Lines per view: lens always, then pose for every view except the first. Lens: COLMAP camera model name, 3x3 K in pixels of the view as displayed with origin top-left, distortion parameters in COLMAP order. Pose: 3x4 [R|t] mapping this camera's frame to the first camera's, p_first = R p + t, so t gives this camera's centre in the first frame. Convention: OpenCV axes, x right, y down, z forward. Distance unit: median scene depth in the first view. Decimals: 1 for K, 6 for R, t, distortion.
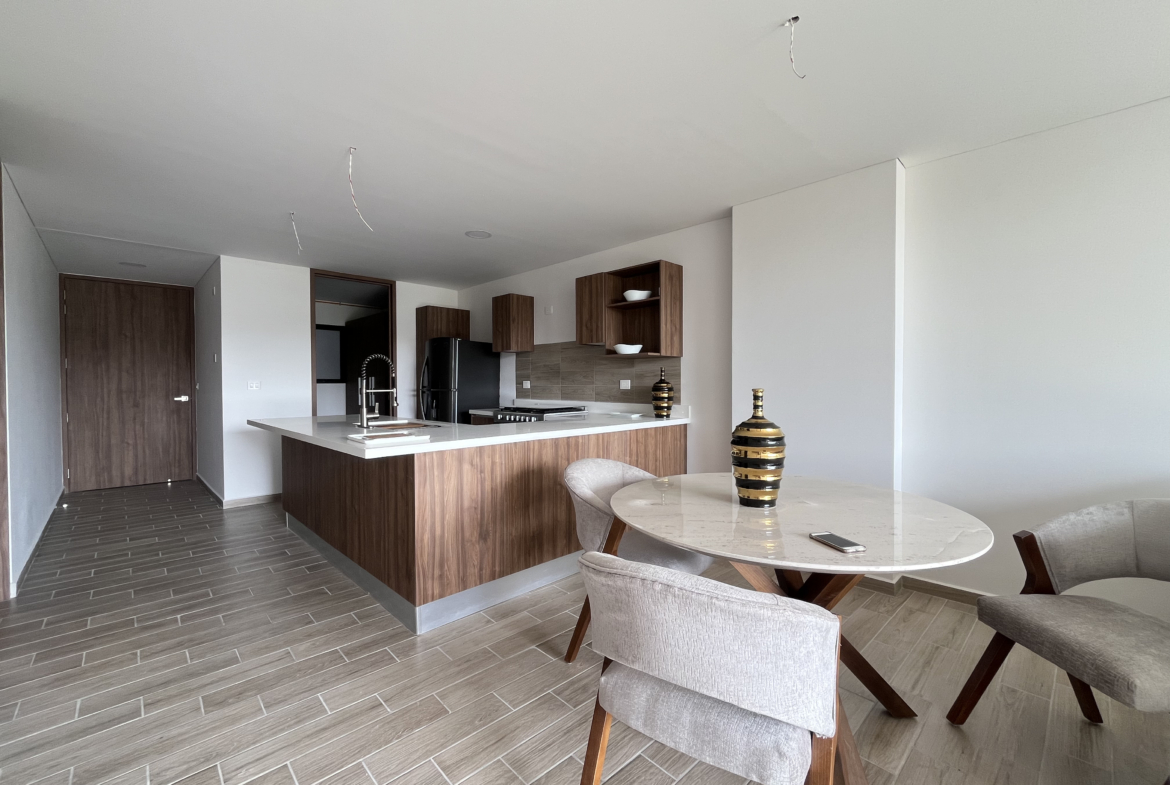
lens RADIAL K [[478.2, 0, 585.0], [0, 478.2, 392.5], [0, 0, 1]] dist [-0.002217, -0.000177]
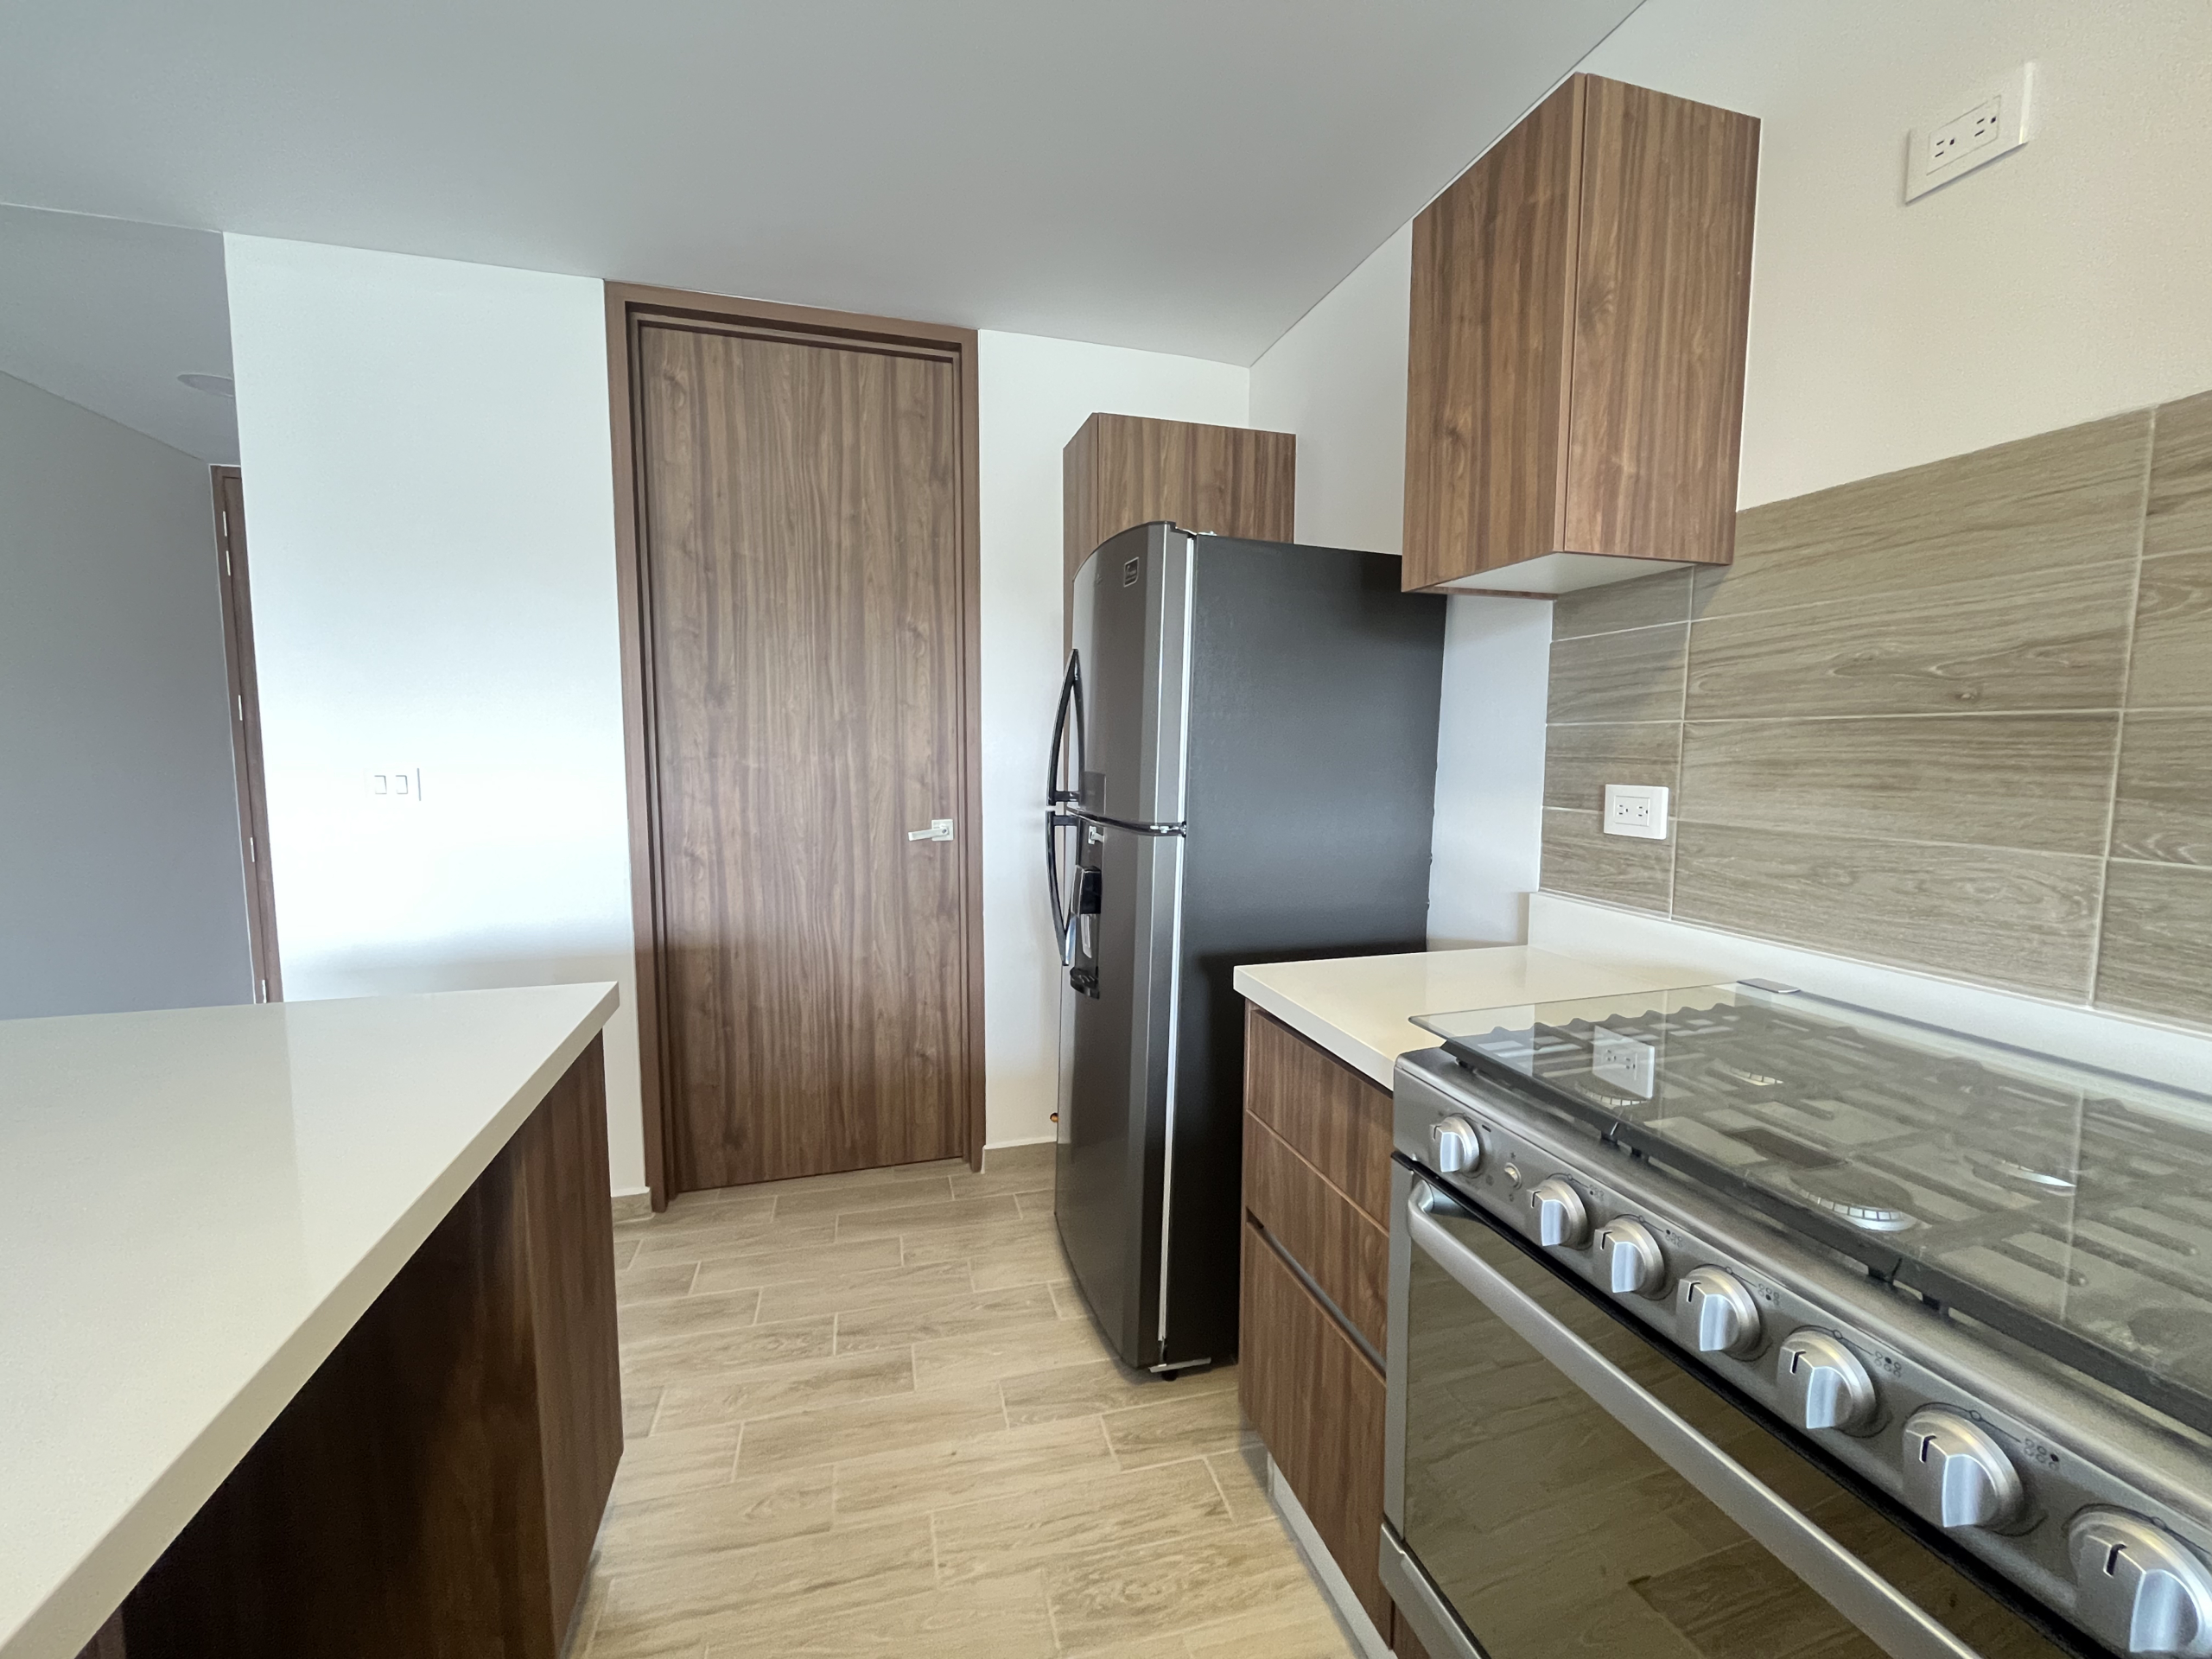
lens RADIAL K [[899.4, 0, 1099.9], [0, 899.4, 826.7], [0, 0, 1]] dist [-0.002867, -0.000262]
pose [[0.877375, 0.049527, -0.477243, -0.144099], [-0.015403, 0.997053, 0.075154, -0.031553], [0.479558, -0.058587, 0.875552, 0.731999]]
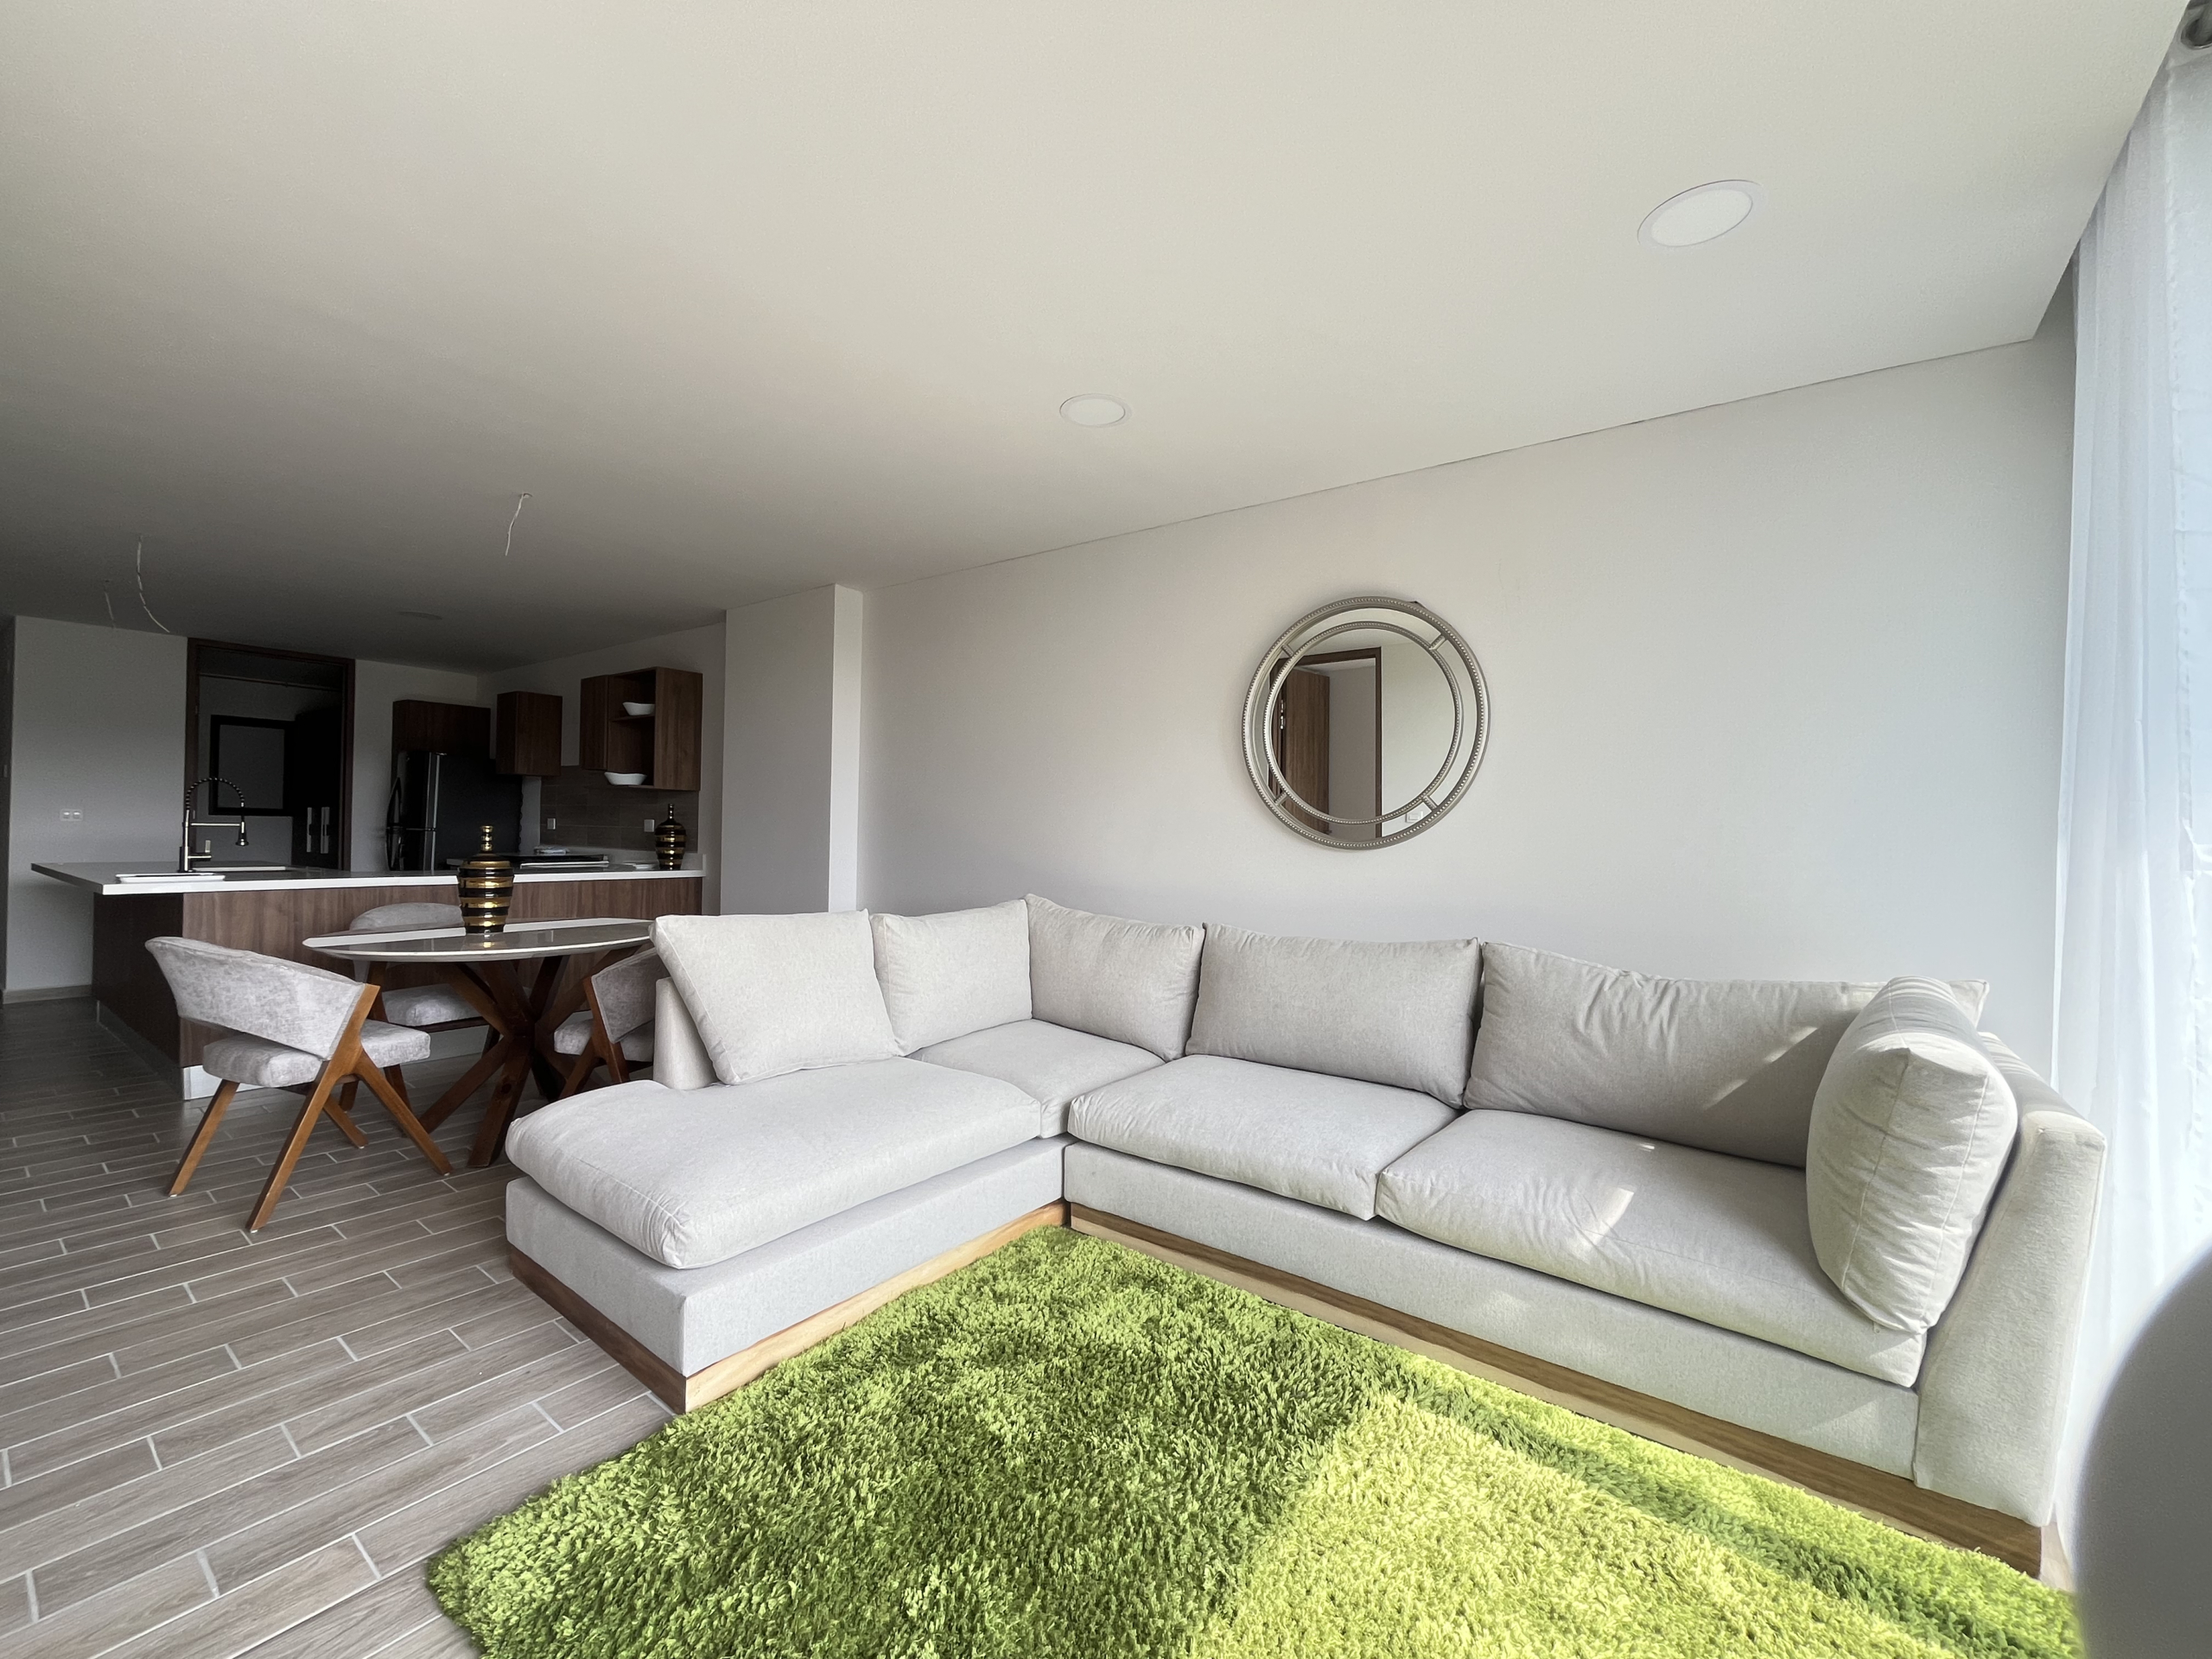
lens RADIAL K [[910.4, 0, 1115.1], [0, 910.4, 832.9], [0, 0, 1]] dist [-0.001152, 0.000125]
pose [[0.986436, 0.020747, 0.162833, 0.491589], [-0.017936, 0.999664, -0.018717, 0.007285], [-0.163166, 0.015542, 0.986476, -0.440136]]
